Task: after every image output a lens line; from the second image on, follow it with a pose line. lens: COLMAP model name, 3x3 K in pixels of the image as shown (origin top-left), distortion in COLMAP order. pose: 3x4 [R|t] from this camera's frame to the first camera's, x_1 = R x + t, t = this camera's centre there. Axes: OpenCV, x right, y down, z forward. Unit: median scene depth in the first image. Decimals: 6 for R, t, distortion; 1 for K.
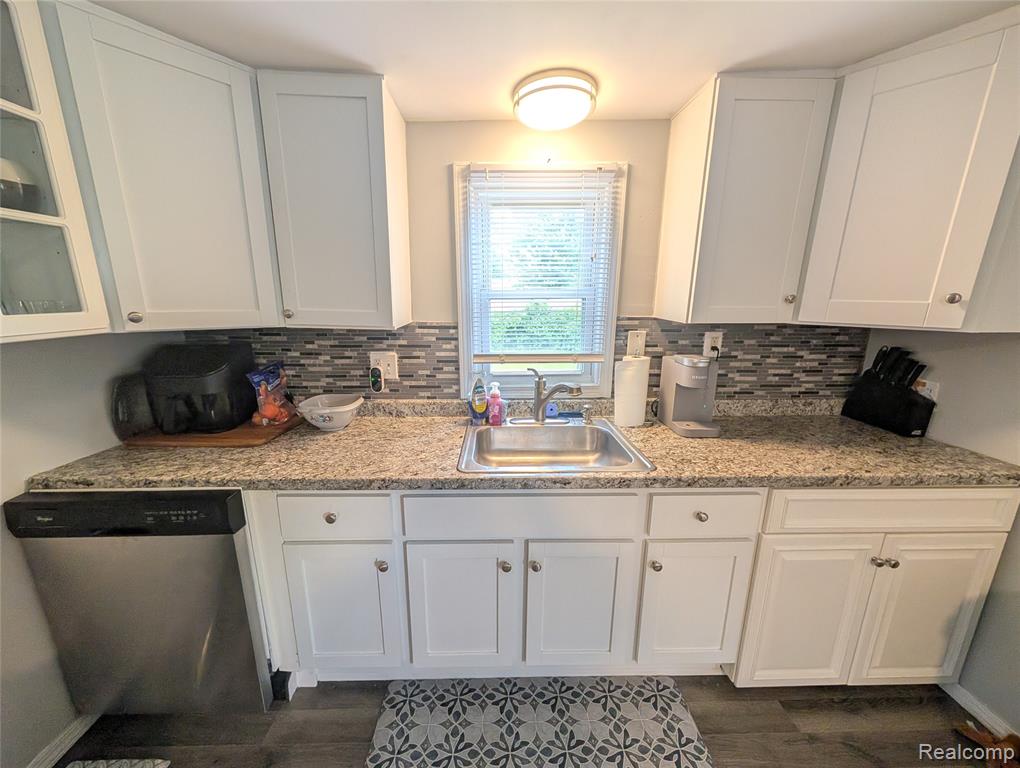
lens RADIAL K [[370.4, 0, 504.0], [0, 370.4, 385.3], [0, 0, 1]] dist [0.002266, 0.000012]
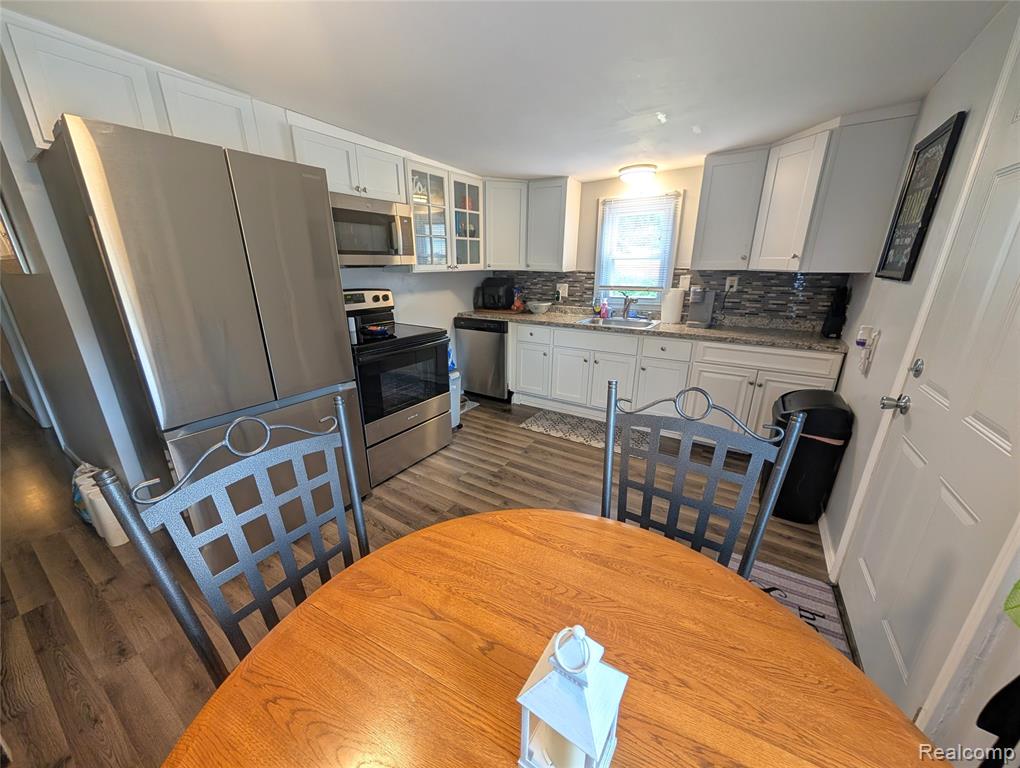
lens RADIAL K [[370.4, 0, 508.6], [0, 370.4, 383.4], [0, 0, 1]] dist [0.002266, 0.000012]
pose [[0.837030, 0.164024, -0.521993, 0.759639], [-0.119322, 0.985768, 0.118420, 0.313295], [0.533988, -0.036836, 0.844690, -1.242559]]
